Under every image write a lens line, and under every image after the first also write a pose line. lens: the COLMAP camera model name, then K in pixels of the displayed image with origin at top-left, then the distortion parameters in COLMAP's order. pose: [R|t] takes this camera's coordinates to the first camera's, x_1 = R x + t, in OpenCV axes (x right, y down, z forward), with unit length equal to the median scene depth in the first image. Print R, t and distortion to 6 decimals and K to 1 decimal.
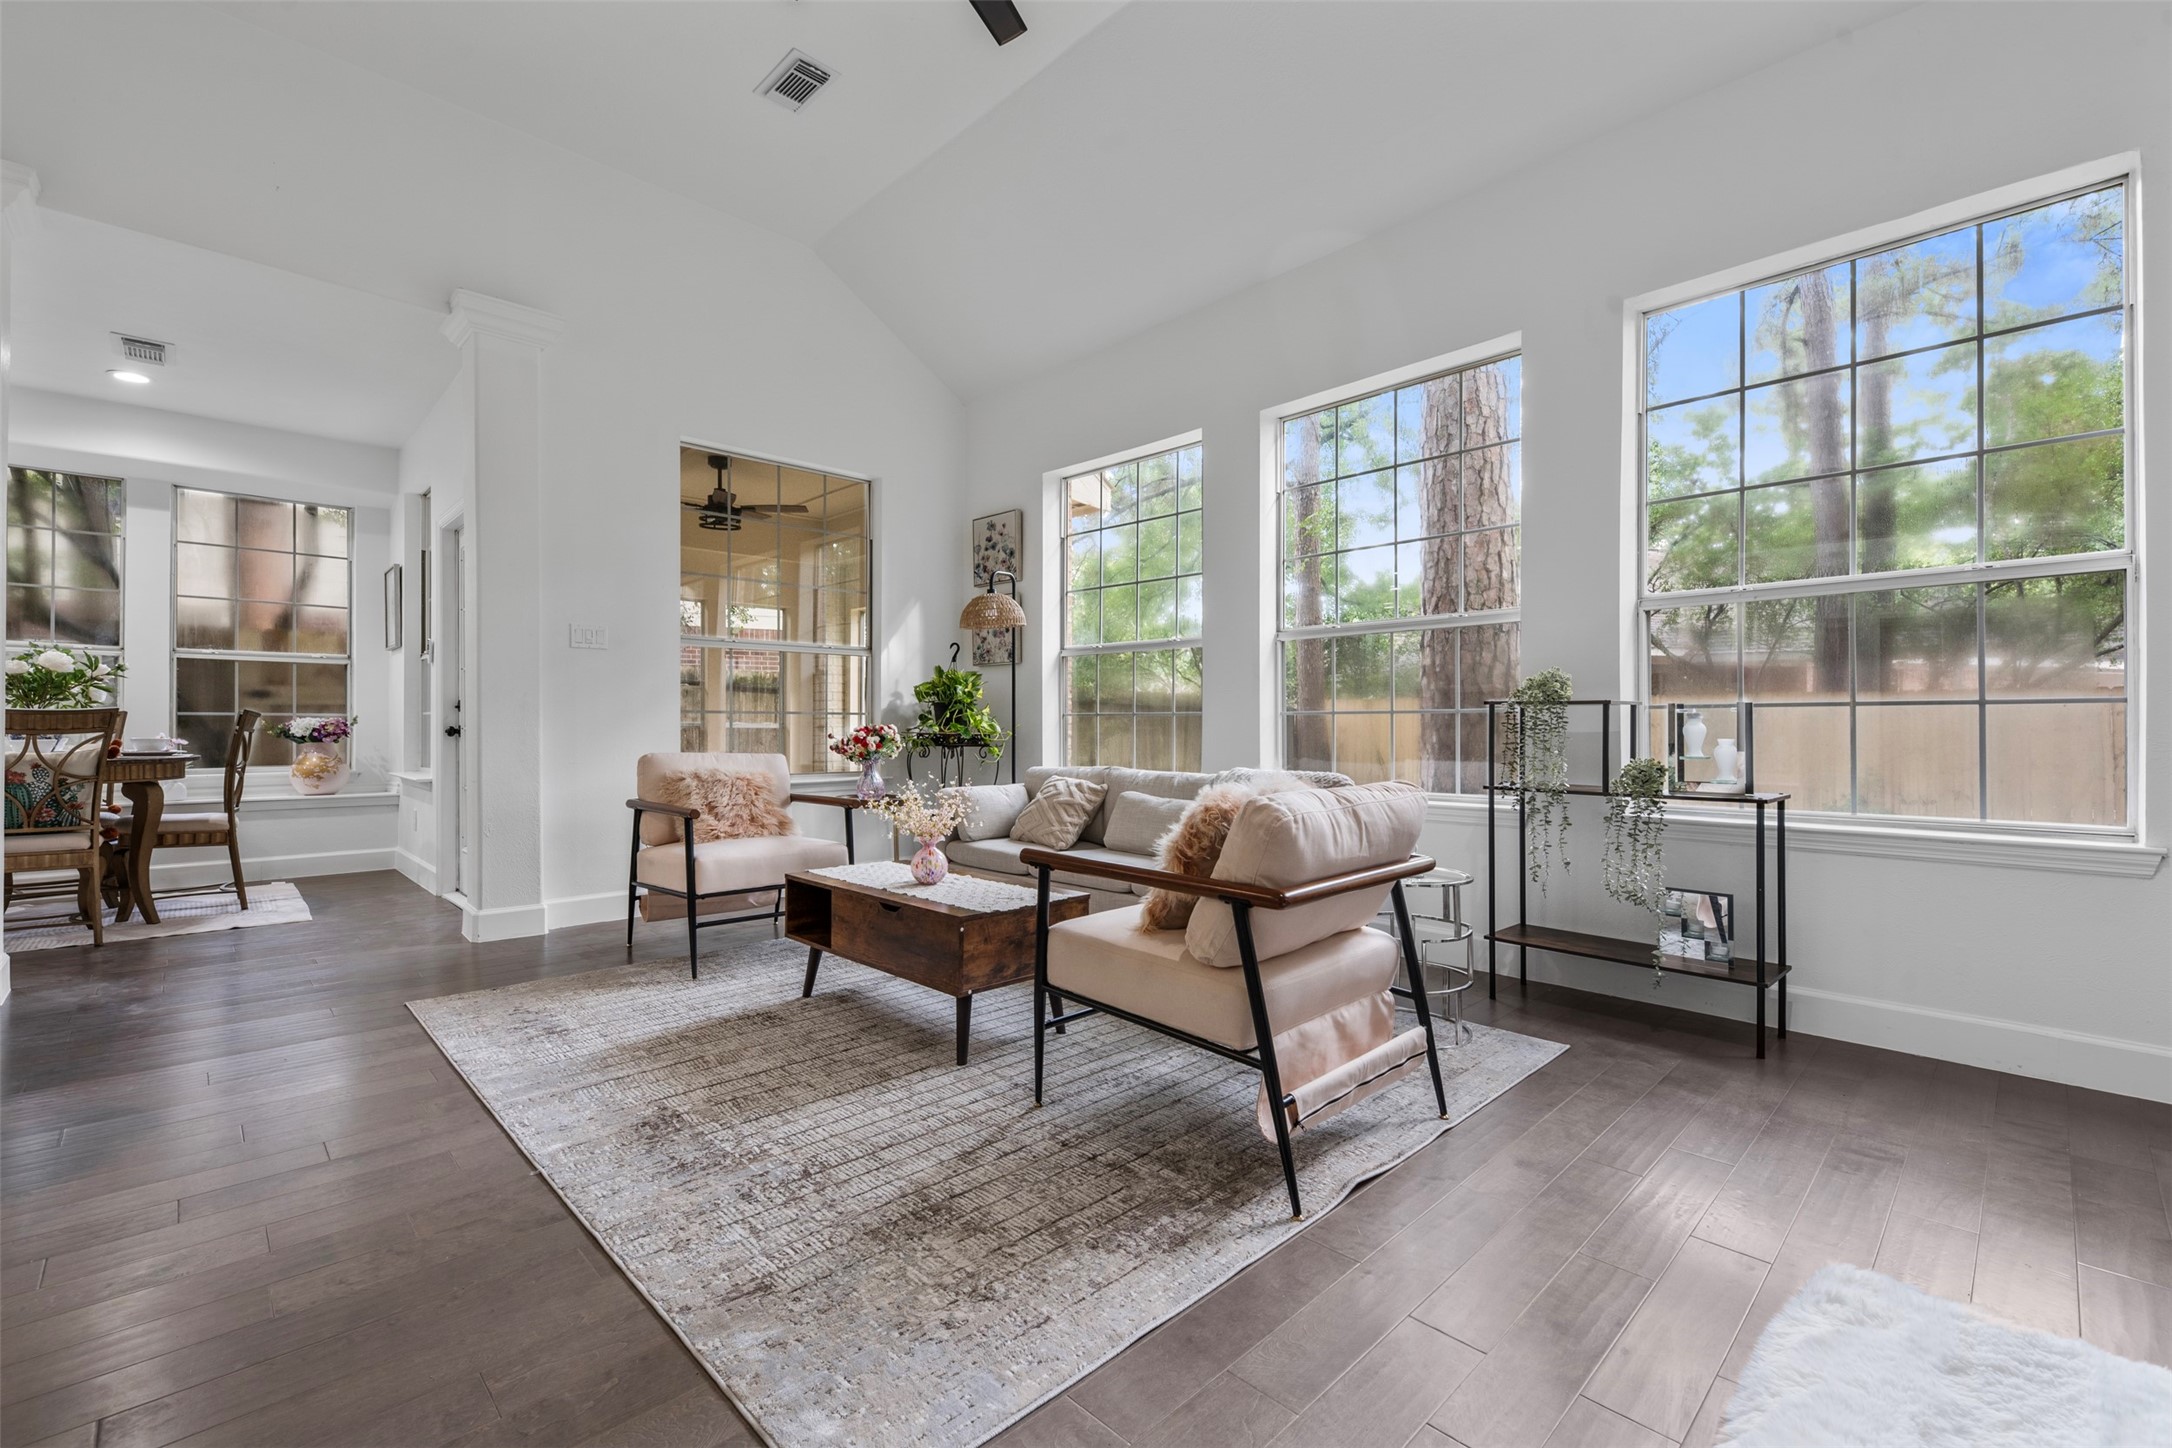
lens RADIAL K [[921.2, 0, 1080.8], [0, 921.2, 724.2], [0, 0, 1]] dist [0.009212, -0.004881]
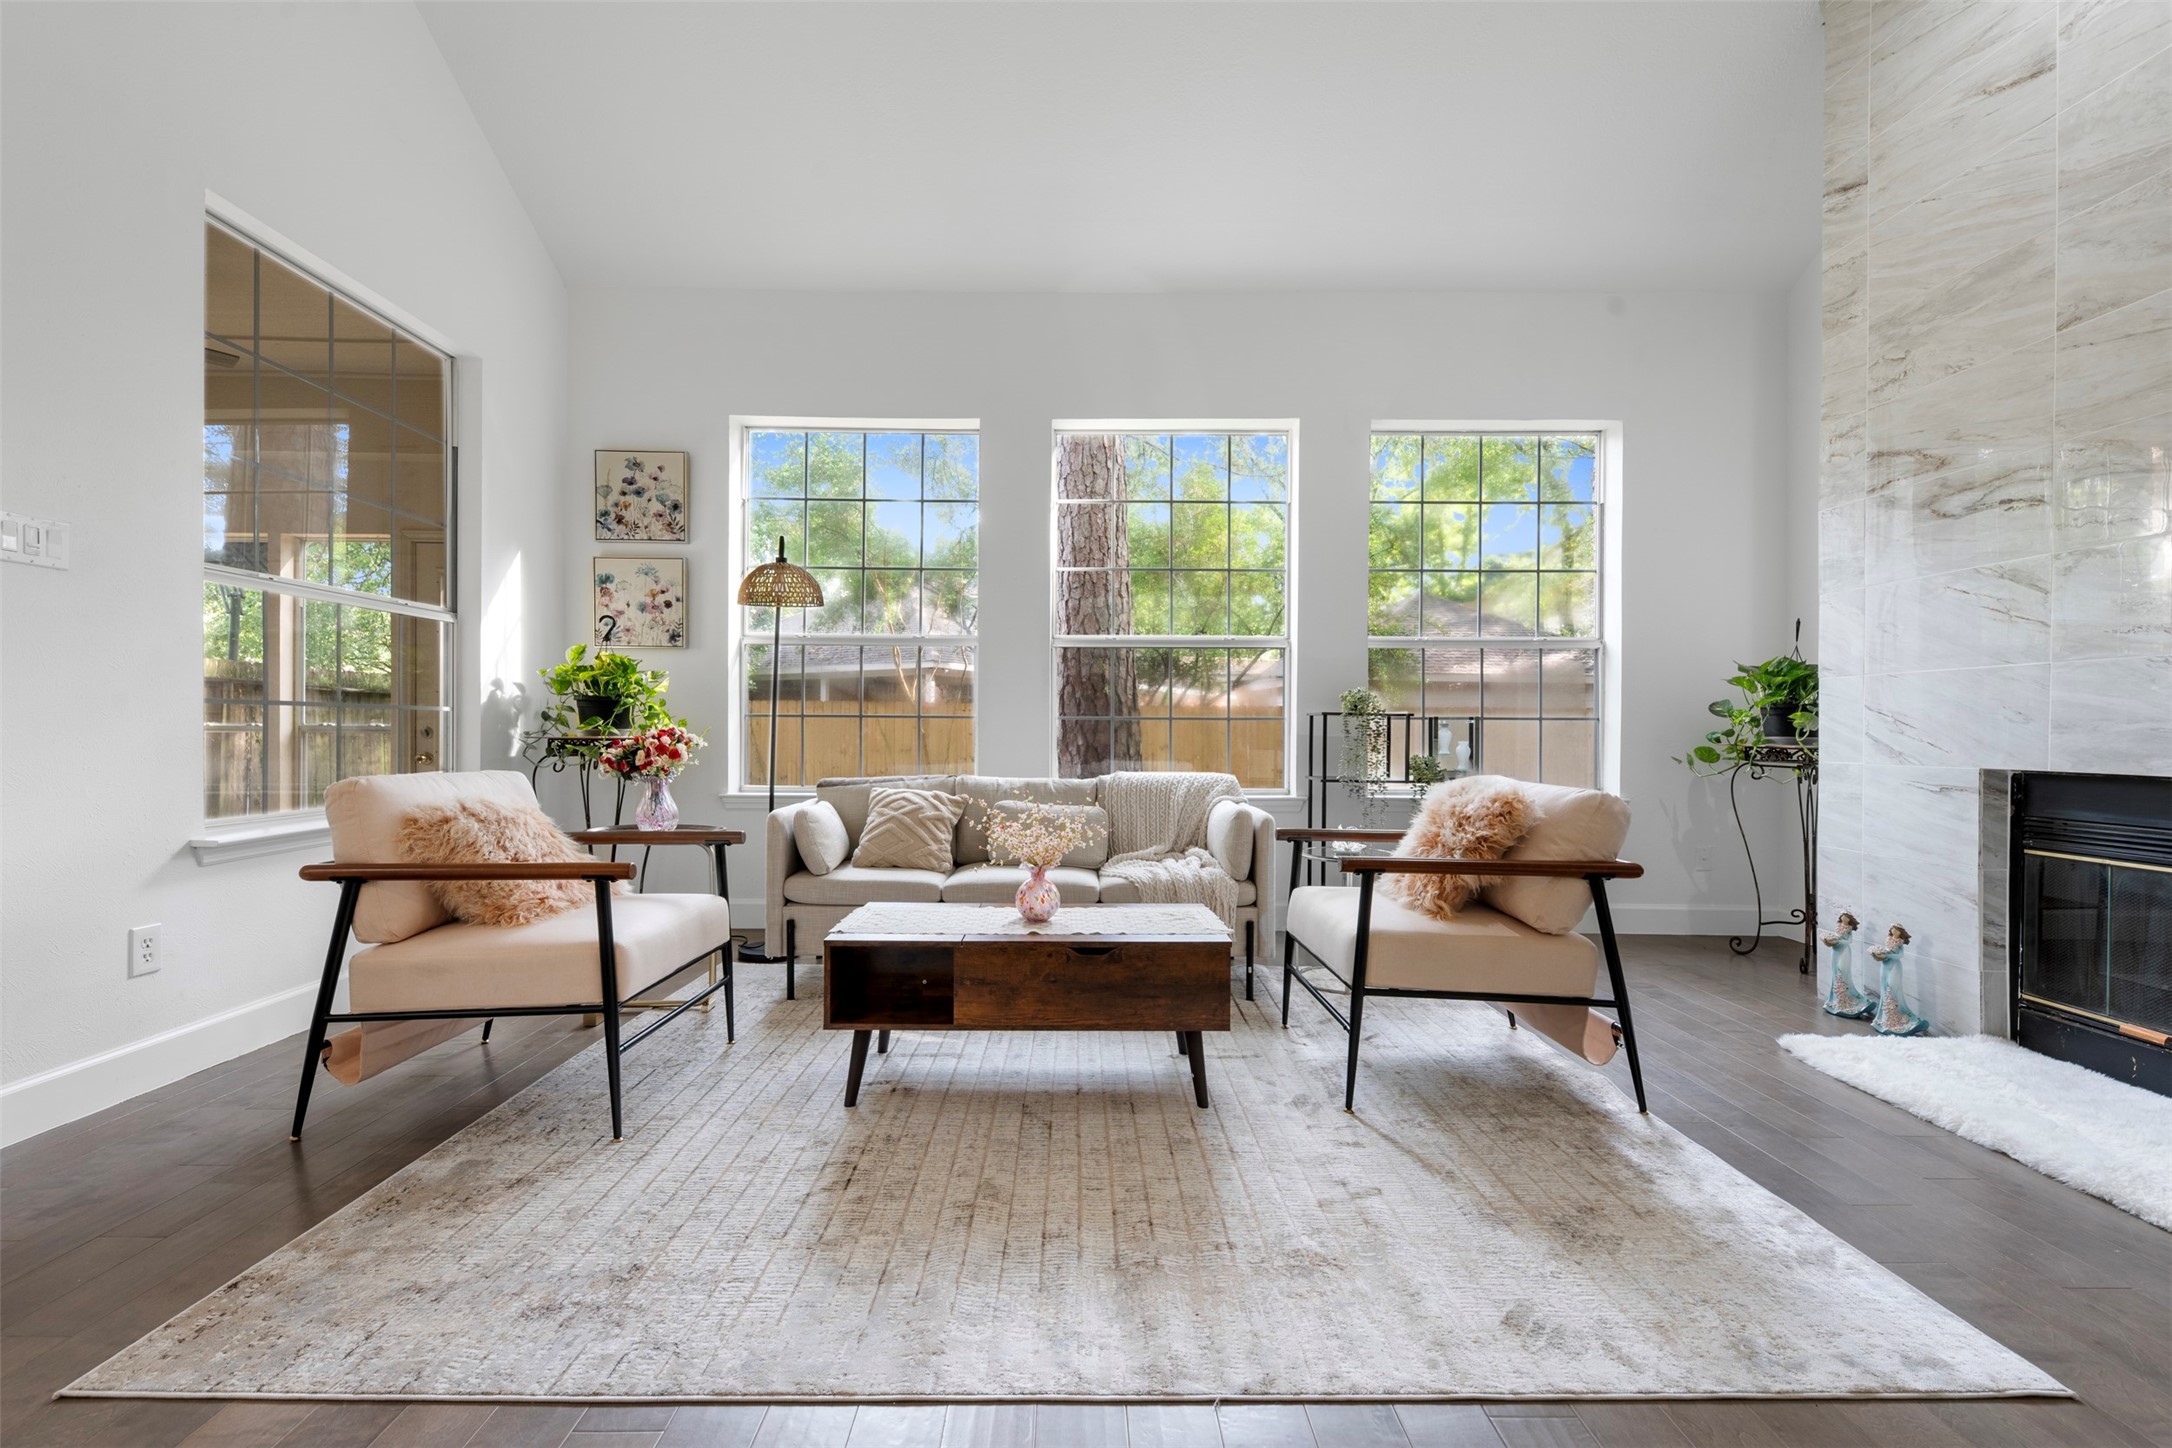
lens RADIAL K [[921.2, 0, 1076.3], [0, 921.2, 735.3], [0, 0, 1]] dist [0.009212, -0.004881]
pose [[0.695131, -0.001650, 0.718881, -0.560791], [-0.004127, 0.999972, 0.006285, 0.001054], [-0.718871, -0.007336, 0.695105, 0.304534]]
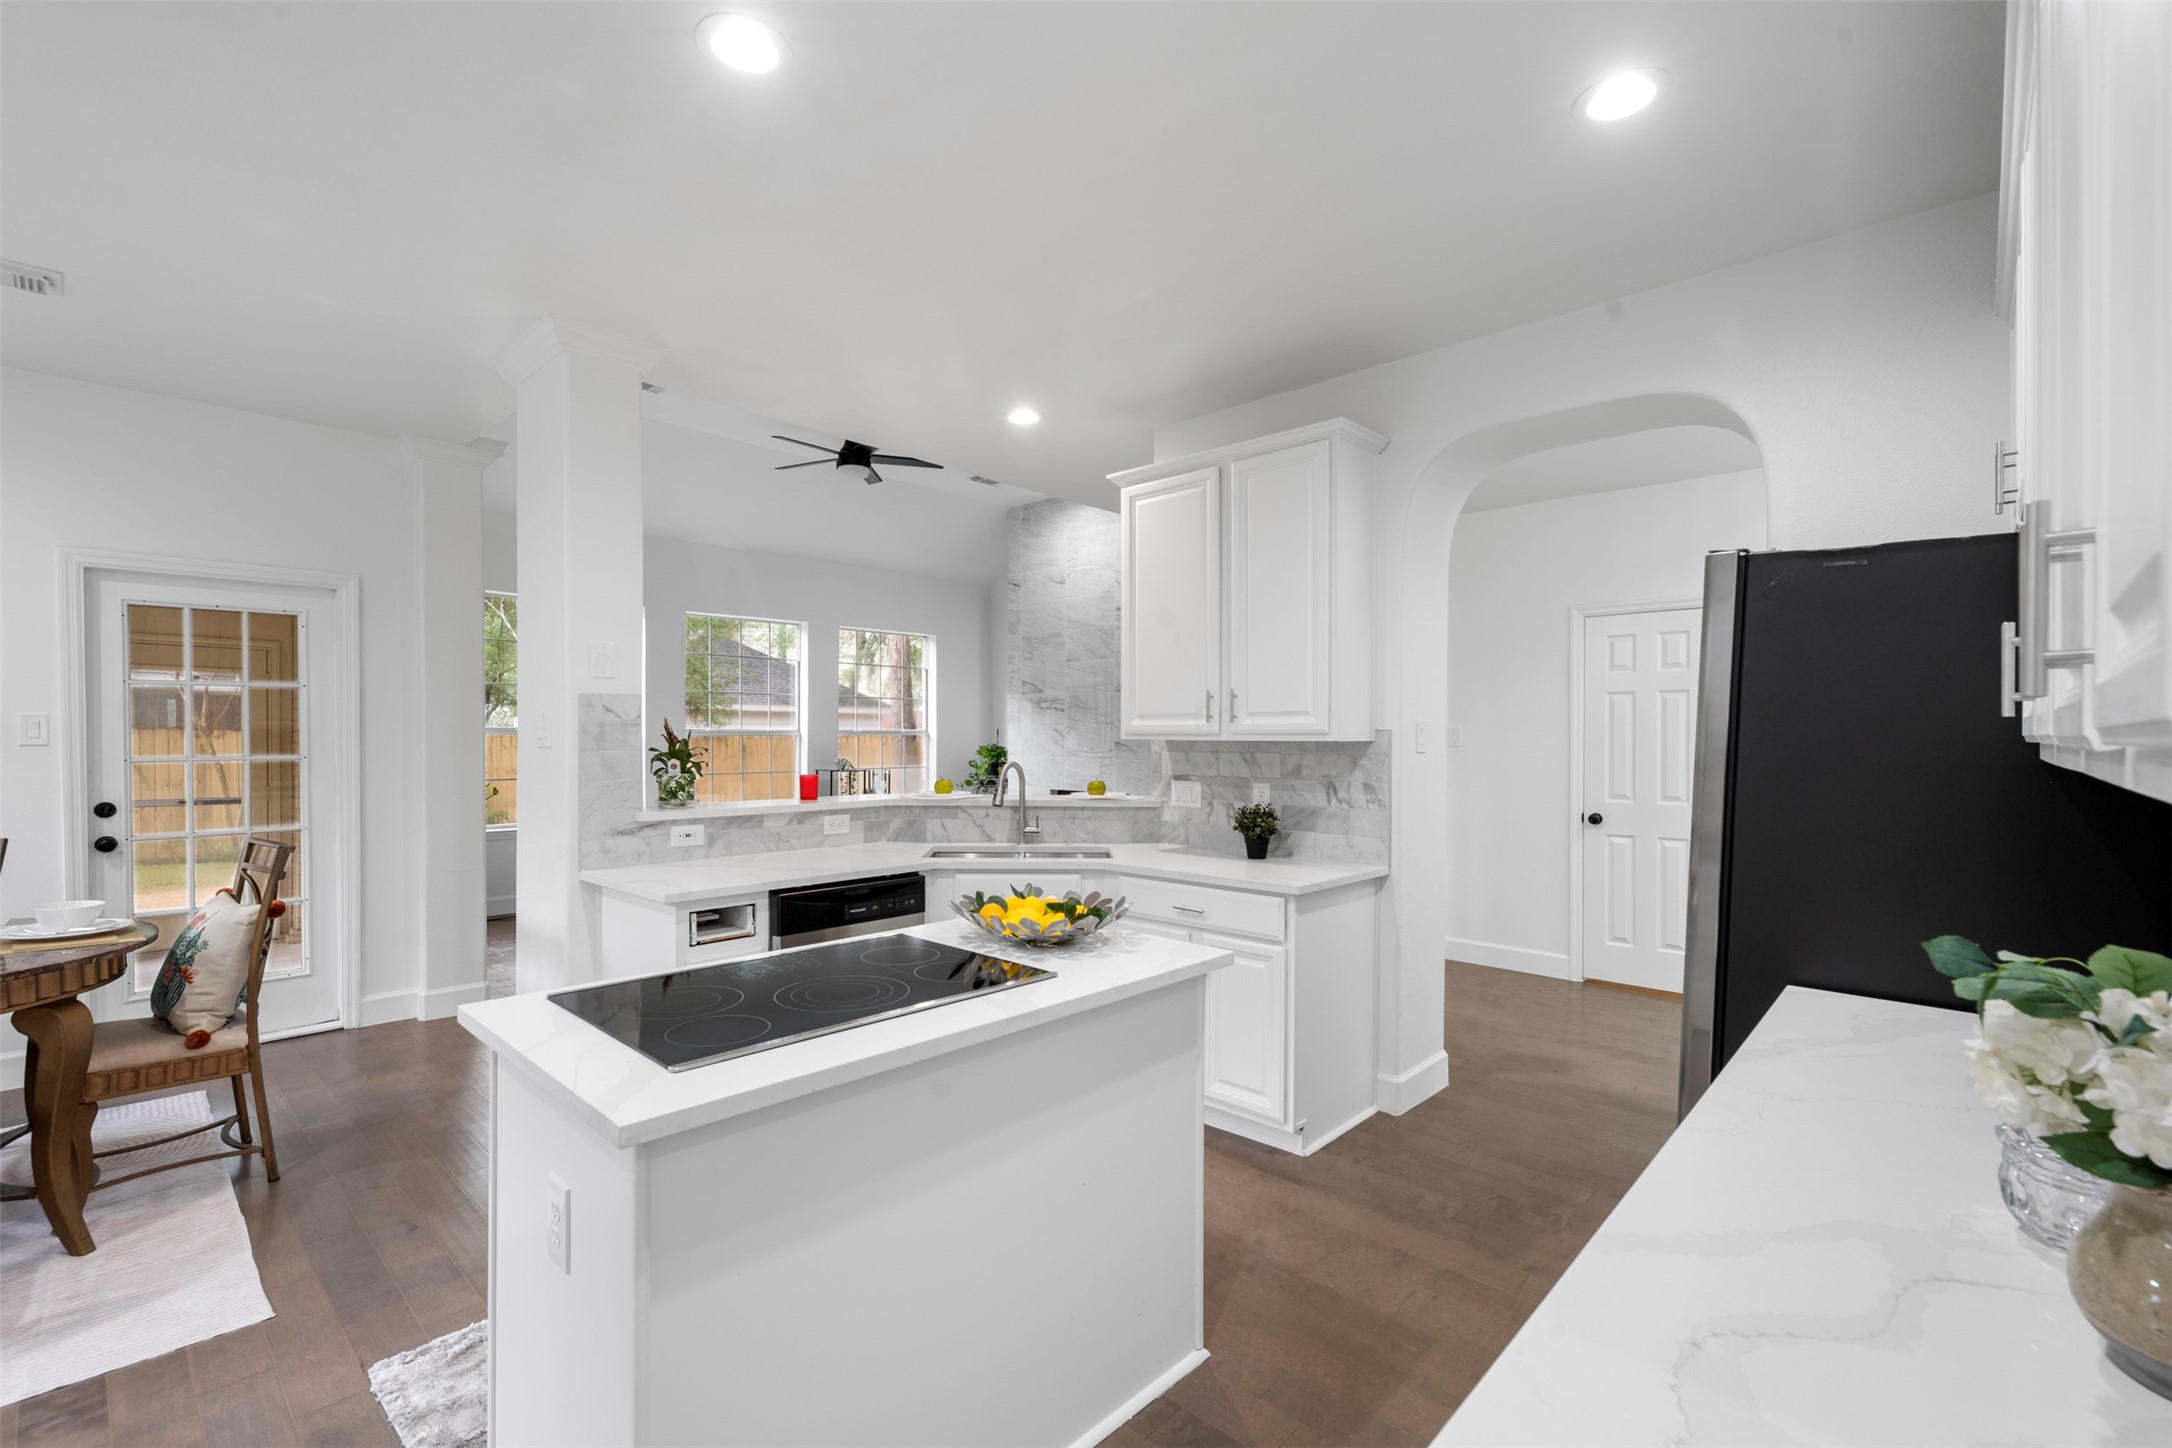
lens RADIAL K [[921.2, 0, 1078.3], [0, 921.2, 744.2], [0, 0, 1]] dist [0.009212, -0.004881]
pose [[-0.046322, -0.010275, 0.998874, -1.836081], [-0.005403, 0.999935, 0.010035, -0.106256], [-0.998912, -0.004932, -0.046375, 0.334587]]
